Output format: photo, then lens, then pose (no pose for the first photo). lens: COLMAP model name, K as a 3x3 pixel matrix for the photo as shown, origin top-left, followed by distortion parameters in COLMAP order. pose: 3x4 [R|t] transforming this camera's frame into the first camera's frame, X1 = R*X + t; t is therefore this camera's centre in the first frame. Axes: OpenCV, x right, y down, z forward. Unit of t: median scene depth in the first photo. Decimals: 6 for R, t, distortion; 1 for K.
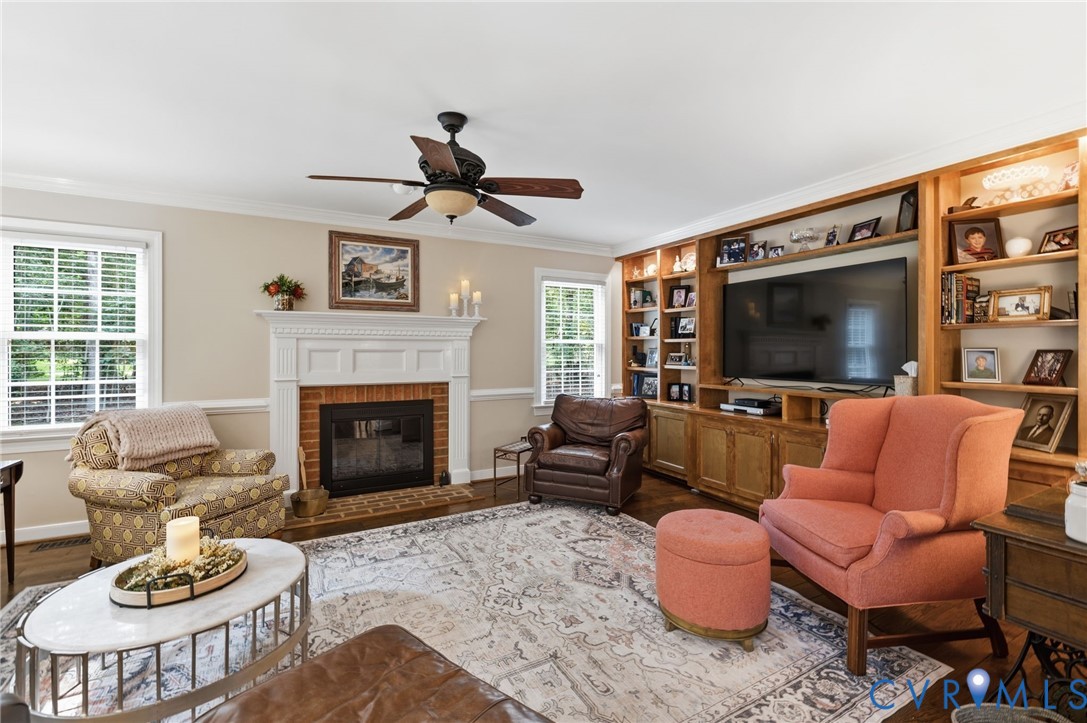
lens RADIAL K [[470.6, 0, 543.6], [0, 470.6, 353.7], [0, 0, 1]] dist [-0.005095, 0.000030]
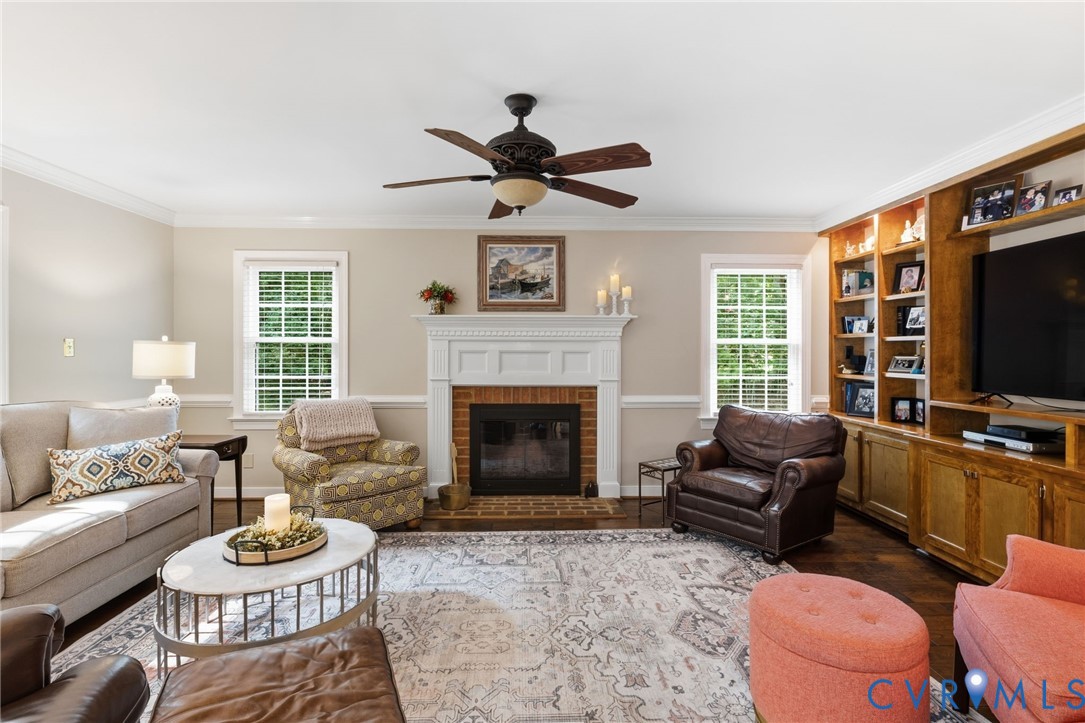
lens RADIAL K [[504.4, 0, 541.8], [0, 504.4, 356.4], [0, 0, 1]] dist [-0.002114, 0.000503]
pose [[0.891271, 0.004939, -0.453444, 0.180496], [-0.004373, 0.999988, 0.002296, -0.000117], [0.453450, -0.000063, 0.891282, 0.081190]]
